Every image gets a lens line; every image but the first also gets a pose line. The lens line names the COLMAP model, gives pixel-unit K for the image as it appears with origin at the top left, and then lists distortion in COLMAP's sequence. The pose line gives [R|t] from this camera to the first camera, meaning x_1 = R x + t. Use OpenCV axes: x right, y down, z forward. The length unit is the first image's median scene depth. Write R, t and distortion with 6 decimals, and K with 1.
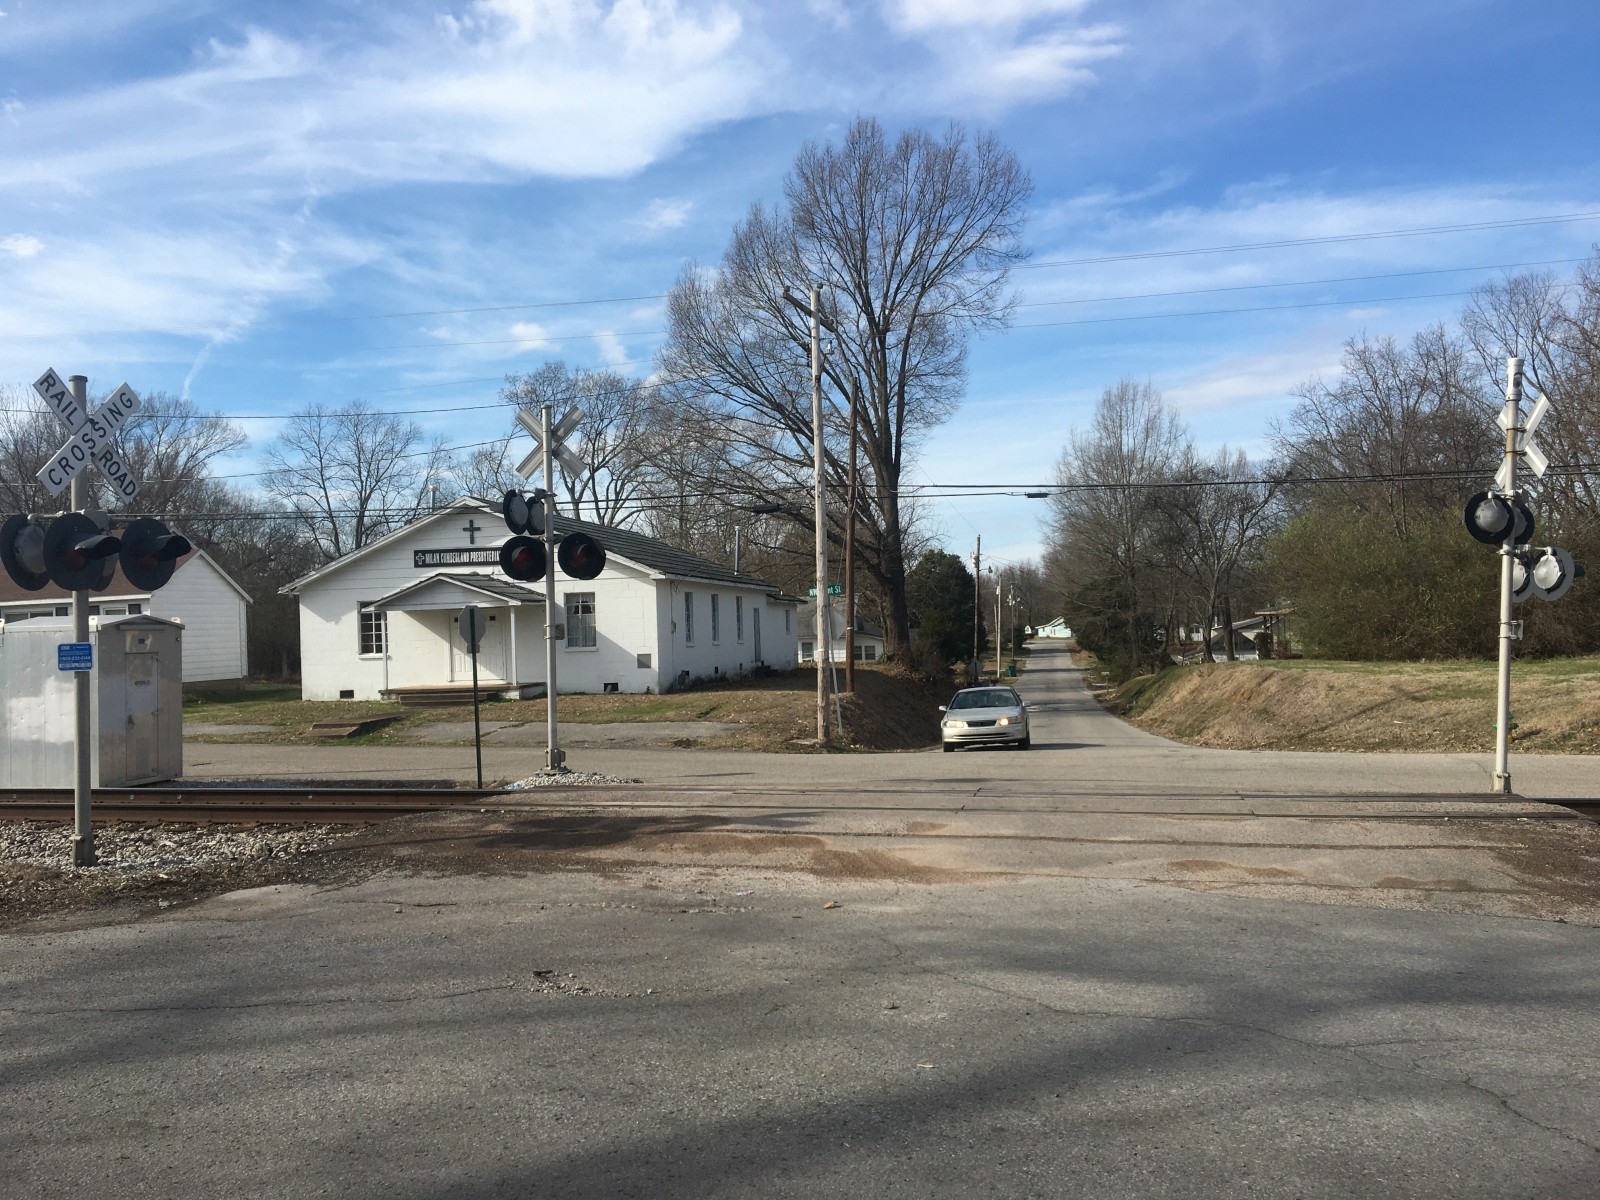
lens RADIAL K [[1414.1, 0, 800.0], [0, 1414.1, 600.0], [0, 0, 1]] dist [0.171441, -0.252455]
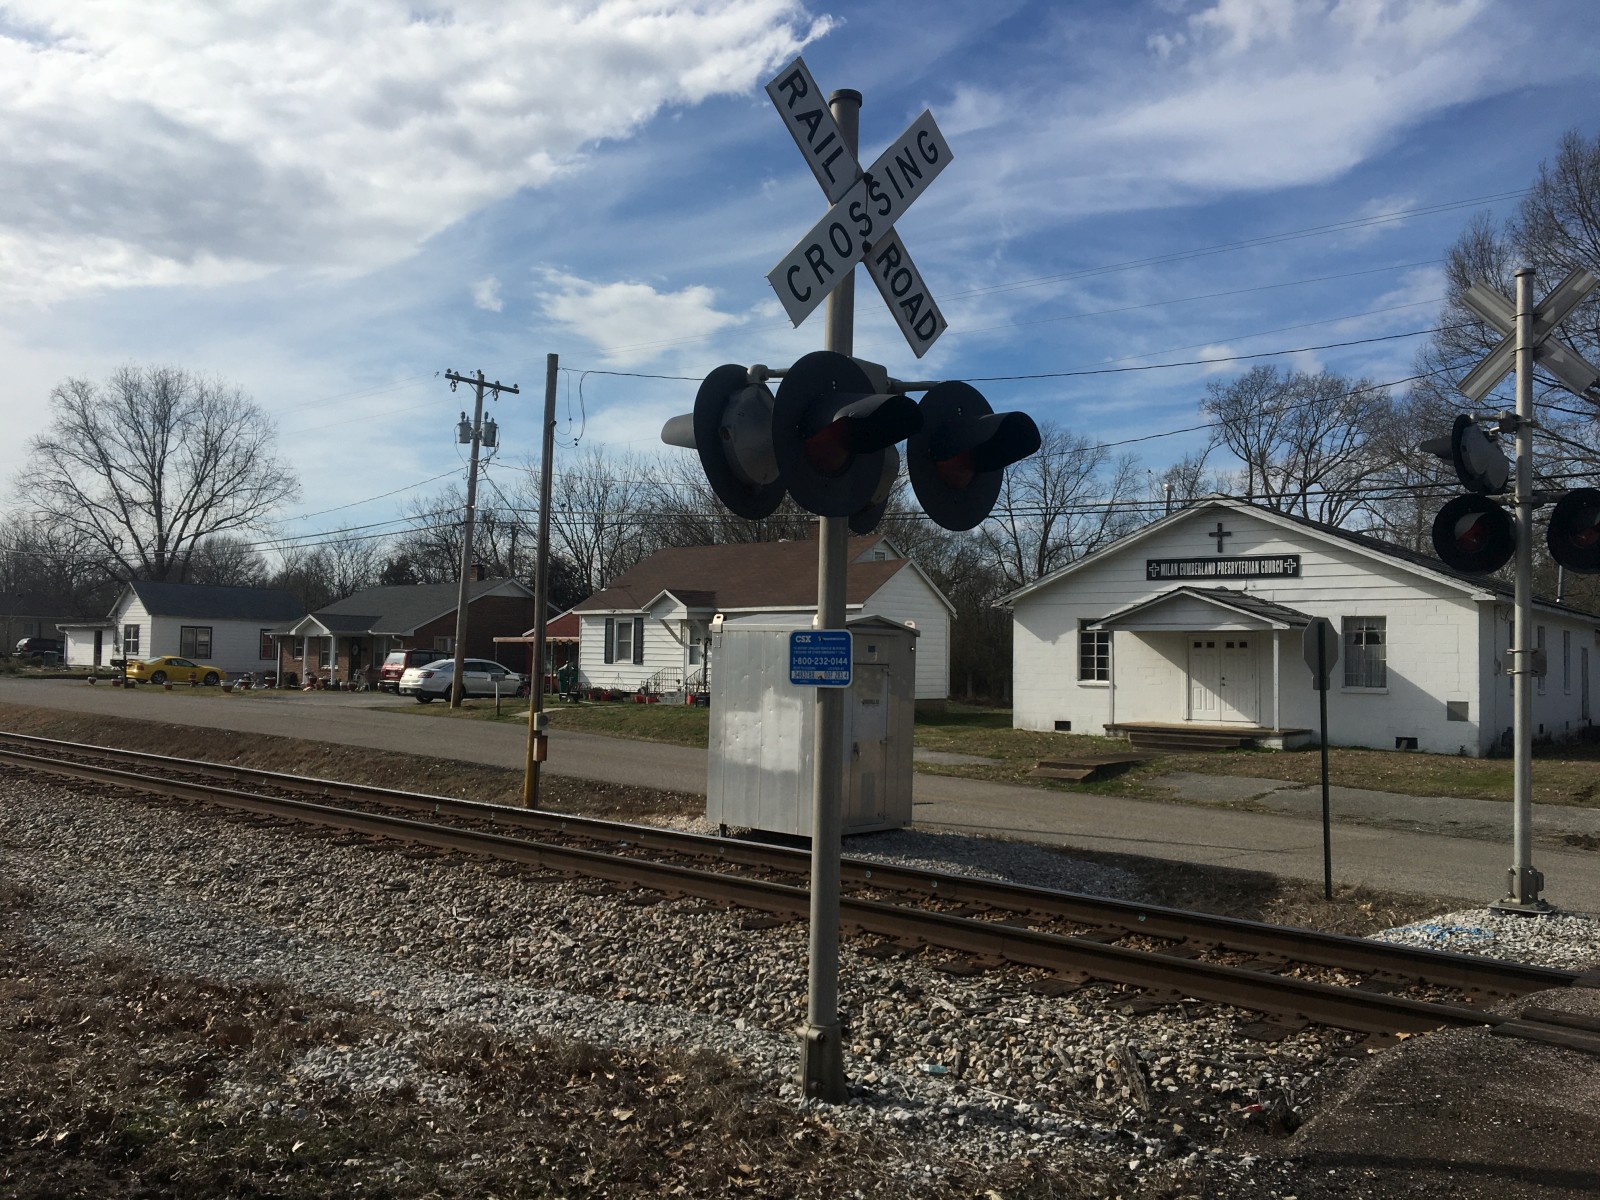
lens RADIAL K [[1414.1, 0, 800.0], [0, 1414.1, 600.0], [0, 0, 1]] dist [0.171441, -0.252455]
pose [[0.897602, 0.027949, -0.439920, -0.084981], [-0.037560, 0.999208, -0.013156, 0.007538], [0.439204, 0.028332, 0.897941, 0.163302]]
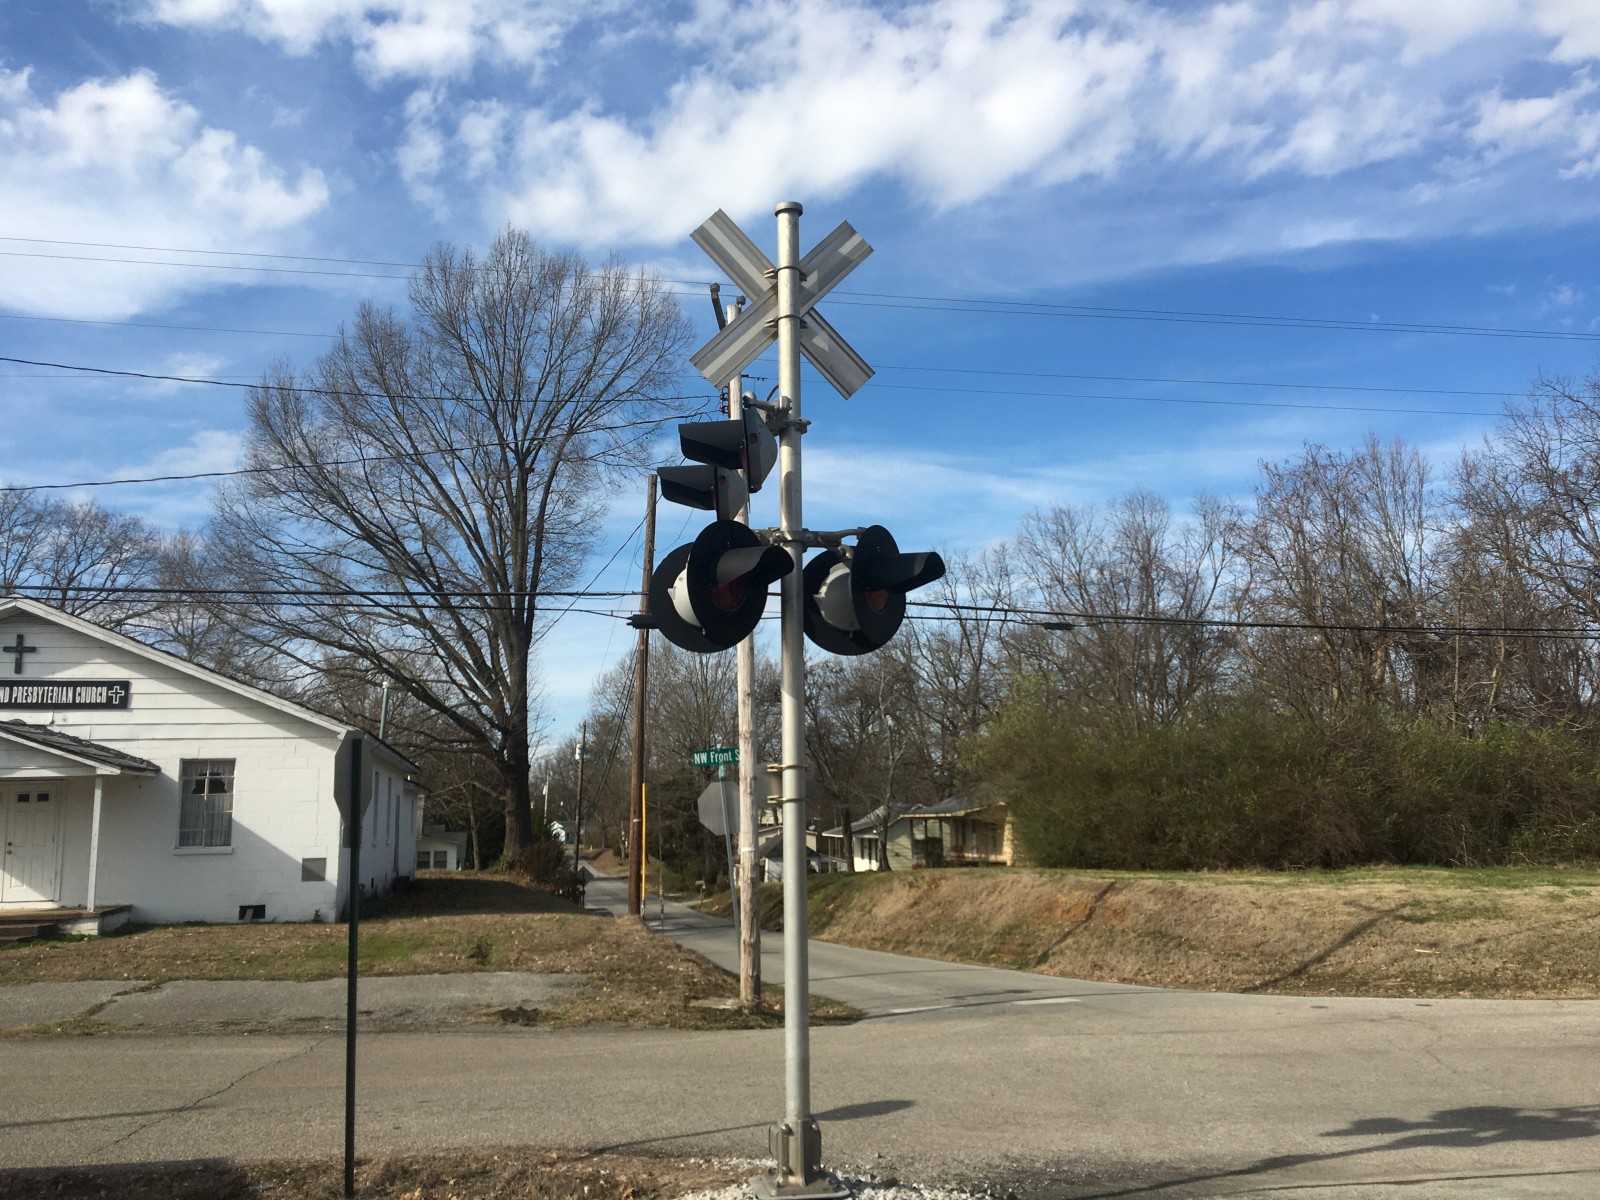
lens RADIAL K [[1347.4, 0, 806.1], [0, 1347.4, 598.5], [0, 0, 1]] dist [0.082578, -0.091901]
pose [[0.916708, 0.082195, 0.391011, -0.152898], [-0.020918, 0.987143, -0.158468, 0.014887], [-0.399009, 0.137089, 0.906641, 0.329787]]
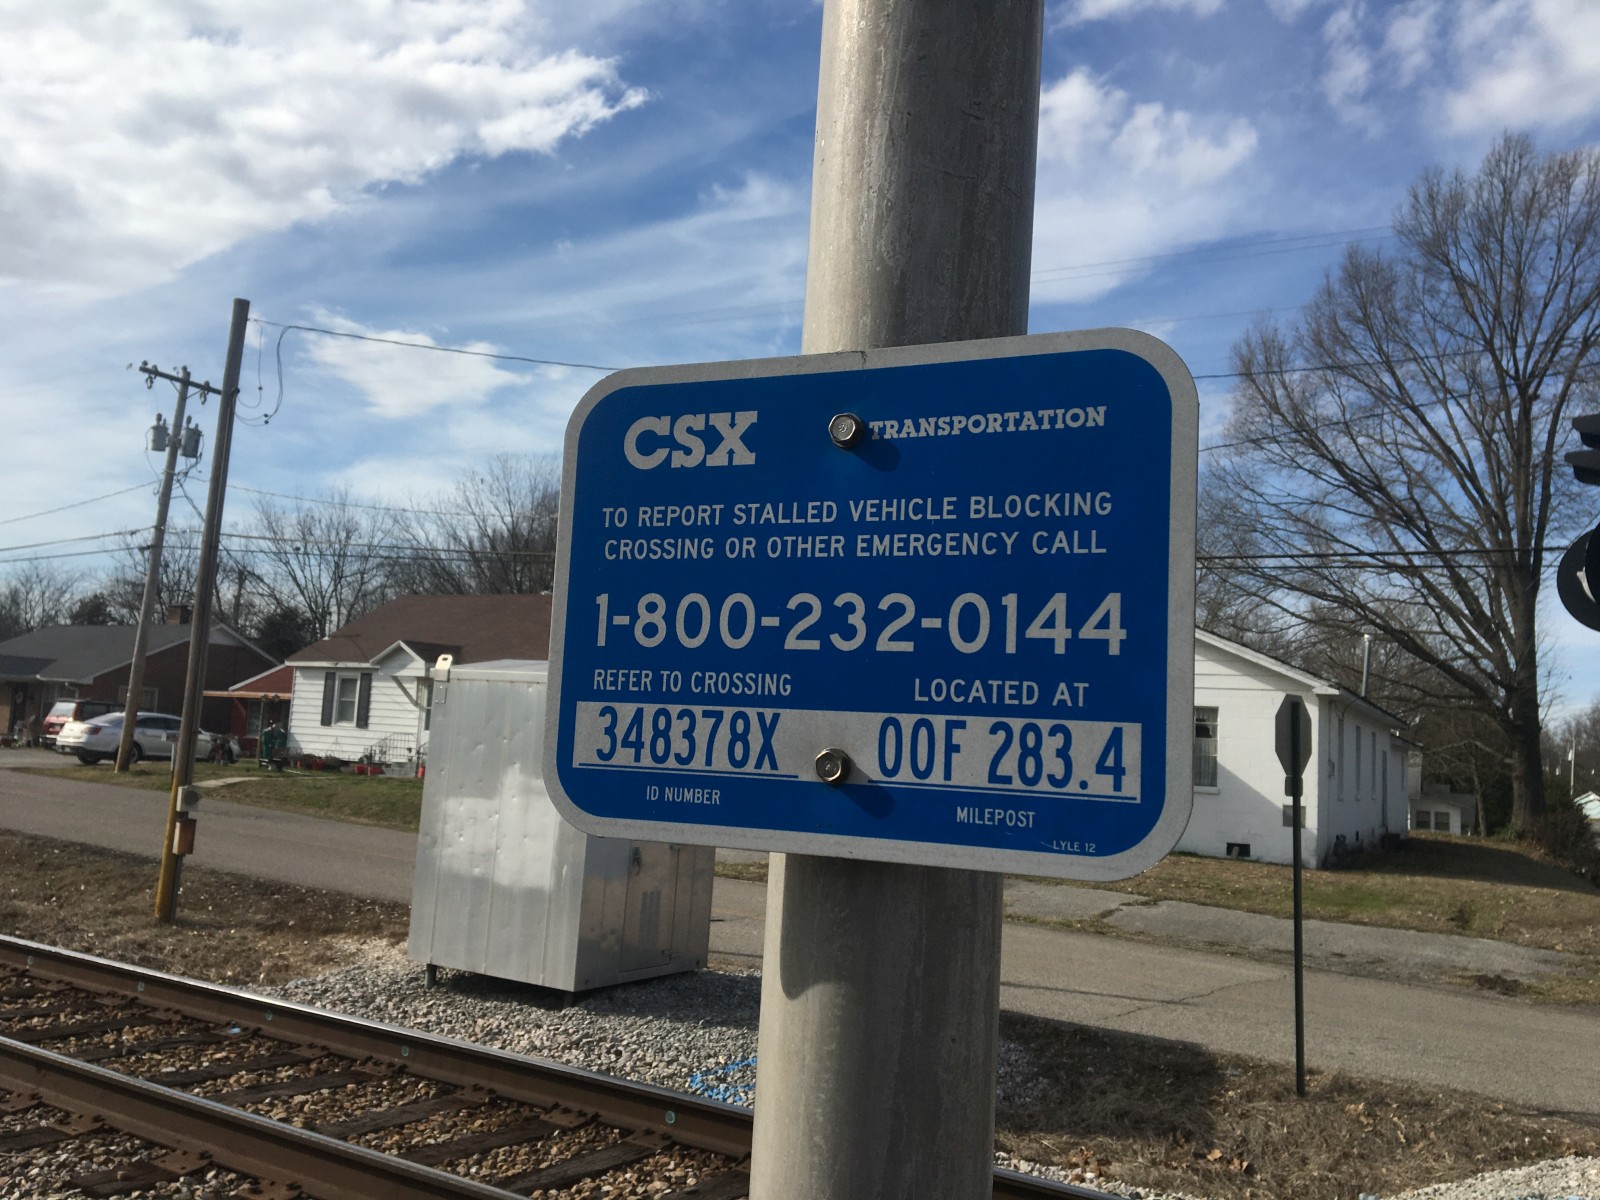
lens RADIAL K [[1388.8, 0, 796.0], [0, 1388.8, 611.6], [0, 0, 1]] dist [0.116412, -0.193912]
pose [[0.956201, 0.058702, -0.286765, -0.146040], [-0.082264, 0.994092, -0.070810, 0.013182], [0.280914, 0.091299, 0.955380, 0.285892]]
